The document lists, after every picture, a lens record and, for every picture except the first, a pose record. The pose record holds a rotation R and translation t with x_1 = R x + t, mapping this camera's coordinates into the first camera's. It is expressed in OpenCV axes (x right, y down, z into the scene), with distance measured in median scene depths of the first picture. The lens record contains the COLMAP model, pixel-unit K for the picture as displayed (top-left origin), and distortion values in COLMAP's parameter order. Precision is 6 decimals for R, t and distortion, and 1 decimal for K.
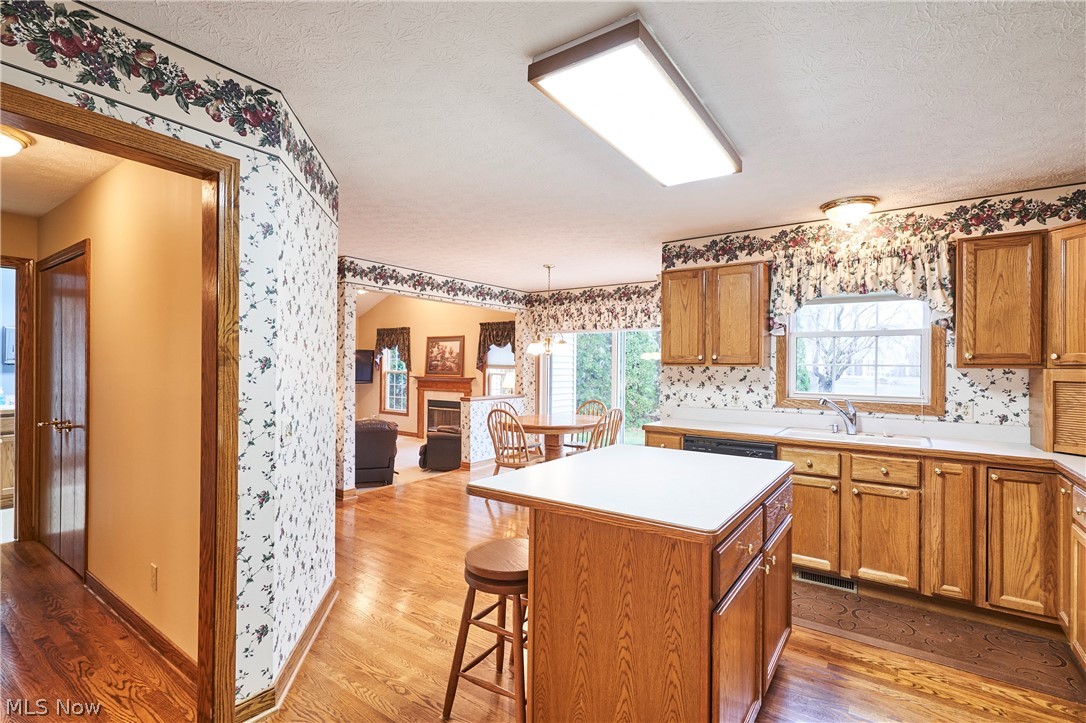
lens RADIAL K [[504.6, 0, 546.8], [0, 504.6, 367.3], [0, 0, 1]] dist [0.002015, -0.000614]
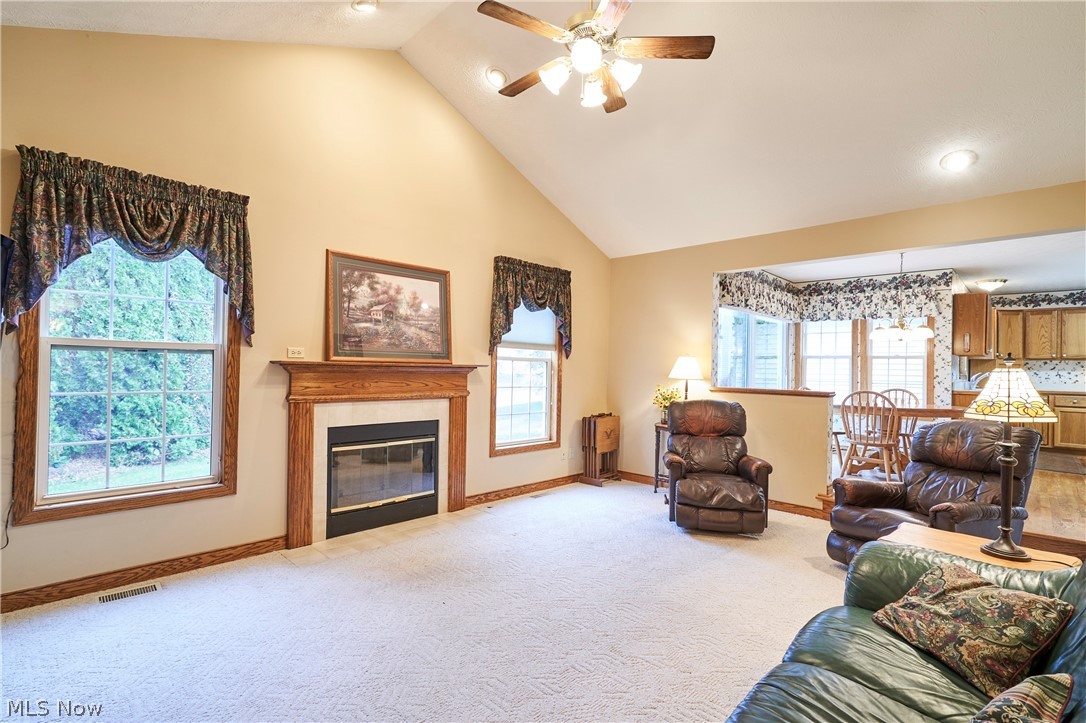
lens RADIAL K [[504.6, 0, 543.5], [0, 504.6, 367.4], [0, 0, 1]] dist [0.002015, -0.000614]
pose [[0.150808, -0.003613, 0.988556, -1.697448], [-0.014728, 0.999874, 0.005901, 0.052684], [-0.988453, -0.015450, 0.150736, 2.401668]]
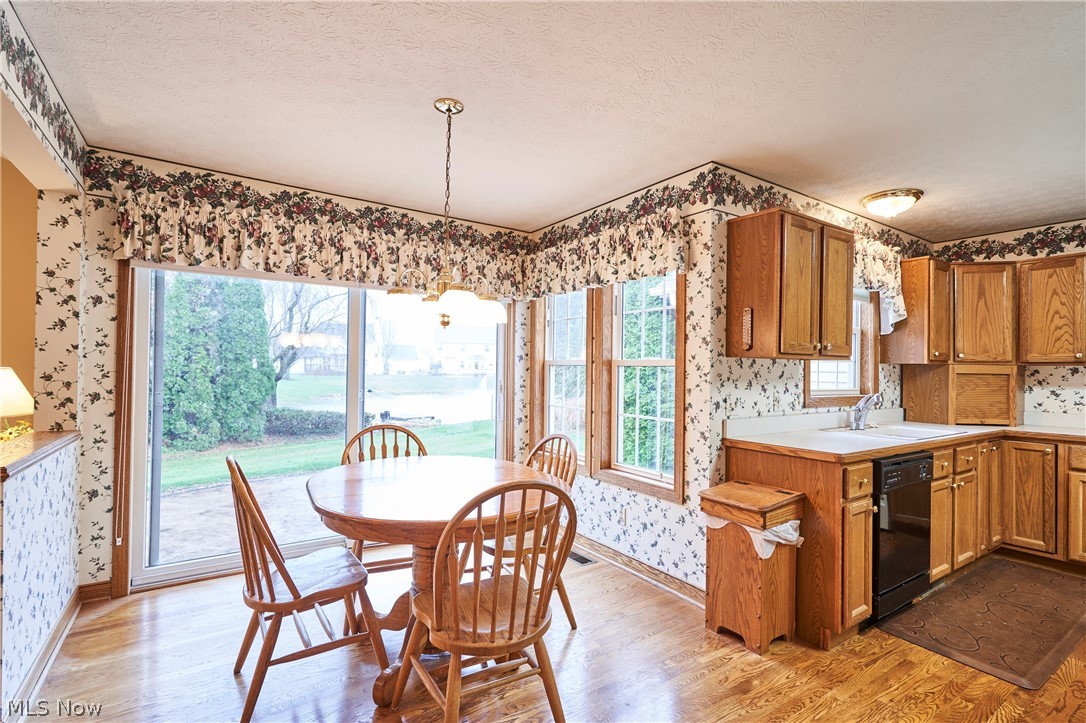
lens RADIAL K [[504.6, 0, 543.1], [0, 504.6, 365.6], [0, 0, 1]] dist [0.002015, -0.000614]
pose [[0.358260, 0.002884, 0.933617, -0.540781], [-0.008328, 0.999965, 0.000107, 0.012089], [-0.933585, -0.007814, 0.358272, 1.208909]]
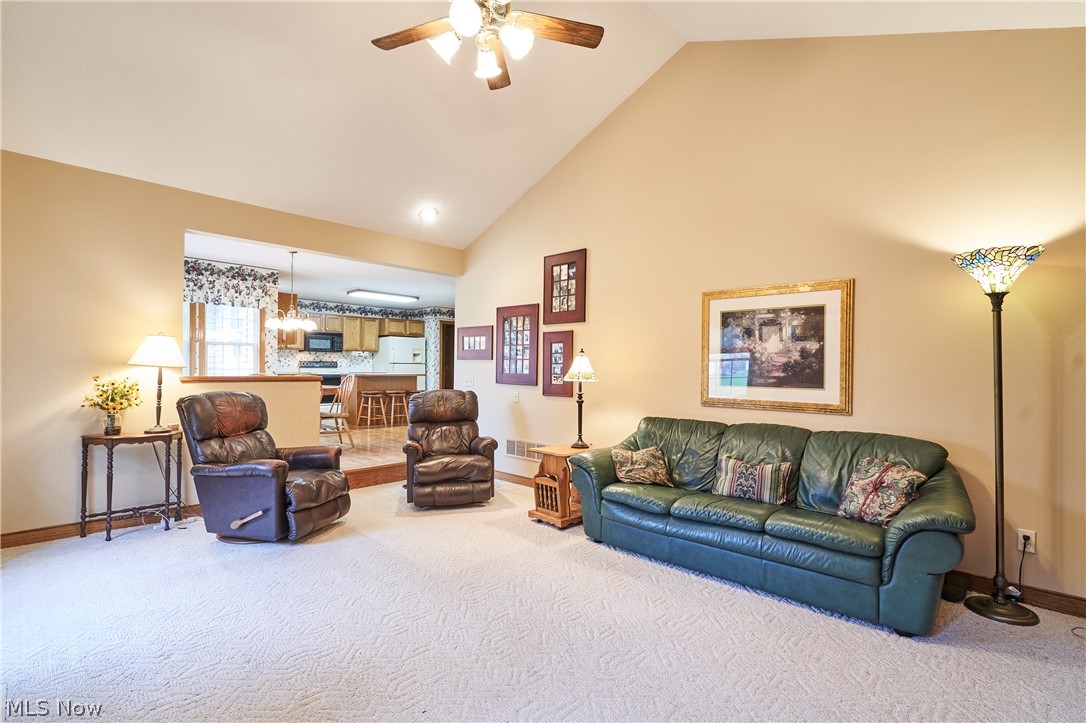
lens RADIAL K [[504.6, 0, 543.2], [0, 504.6, 364.6], [0, 0, 1]] dist [0.002015, -0.000614]
pose [[-0.988202, -0.019252, 0.151943, -1.136213], [-0.020182, 0.999786, -0.004577, 0.072875], [-0.151822, -0.007589, -0.988379, 3.163535]]
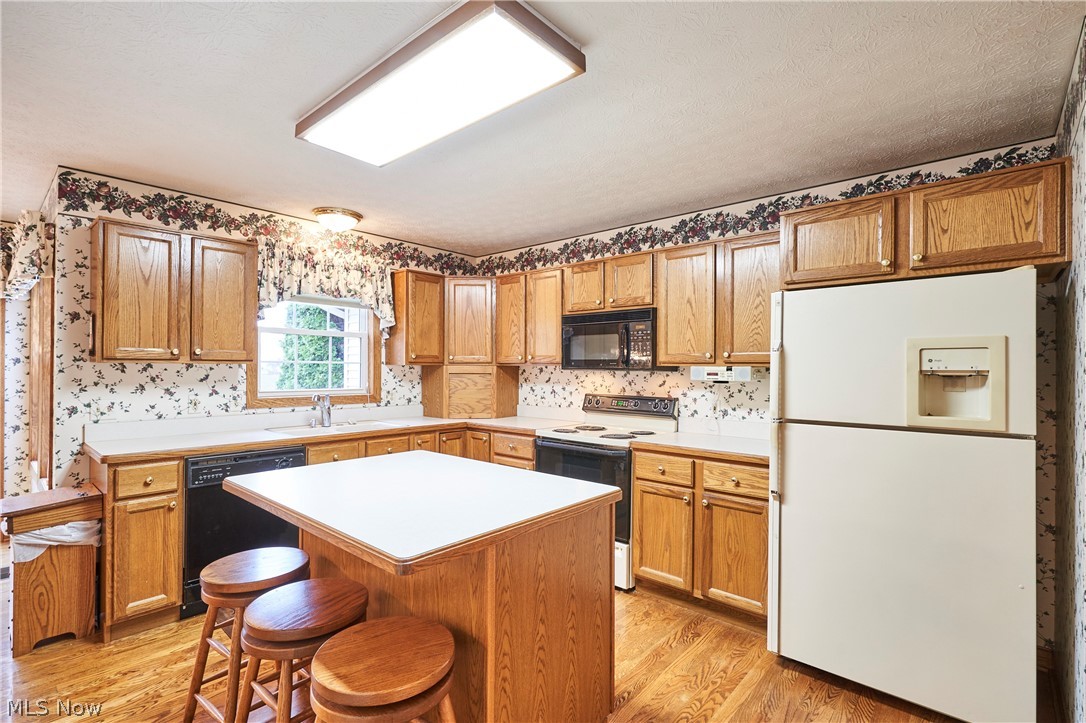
lens RADIAL K [[504.6, 0, 541.2], [0, 504.6, 363.7], [0, 0, 1]] dist [0.002015, -0.000614]
pose [[0.111109, -0.001881, 0.993806, -0.409386], [-0.002882, 0.999993, 0.002215, -0.004918], [-0.993804, -0.003110, 0.111103, 0.418729]]
